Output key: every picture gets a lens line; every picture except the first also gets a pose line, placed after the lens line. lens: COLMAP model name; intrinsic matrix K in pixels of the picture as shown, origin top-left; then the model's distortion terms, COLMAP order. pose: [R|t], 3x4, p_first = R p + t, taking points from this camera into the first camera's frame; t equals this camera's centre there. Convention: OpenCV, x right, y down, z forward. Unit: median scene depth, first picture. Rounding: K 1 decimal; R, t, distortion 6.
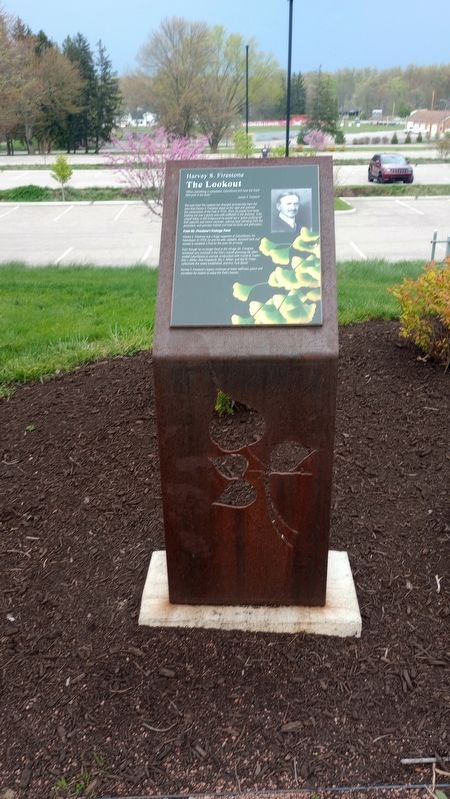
lens RADIAL K [[639.3, 0, 241.1], [0, 639.3, 400.0], [0, 0, 1]] dist [0.070088, -0.111880]
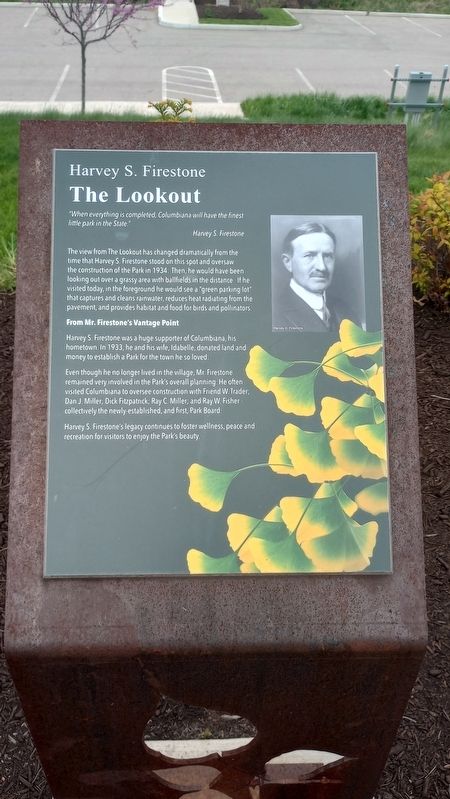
lens RADIAL K [[639.3, 0, 241.1], [0, 639.3, 400.0], [0, 0, 1]] dist [0.070088, -0.111880]
pose [[0.995162, -0.019779, 0.096241, -0.017361], [-0.004391, 0.969596, 0.244671, -0.326794], [-0.098154, -0.243910, 0.964818, 0.580411]]
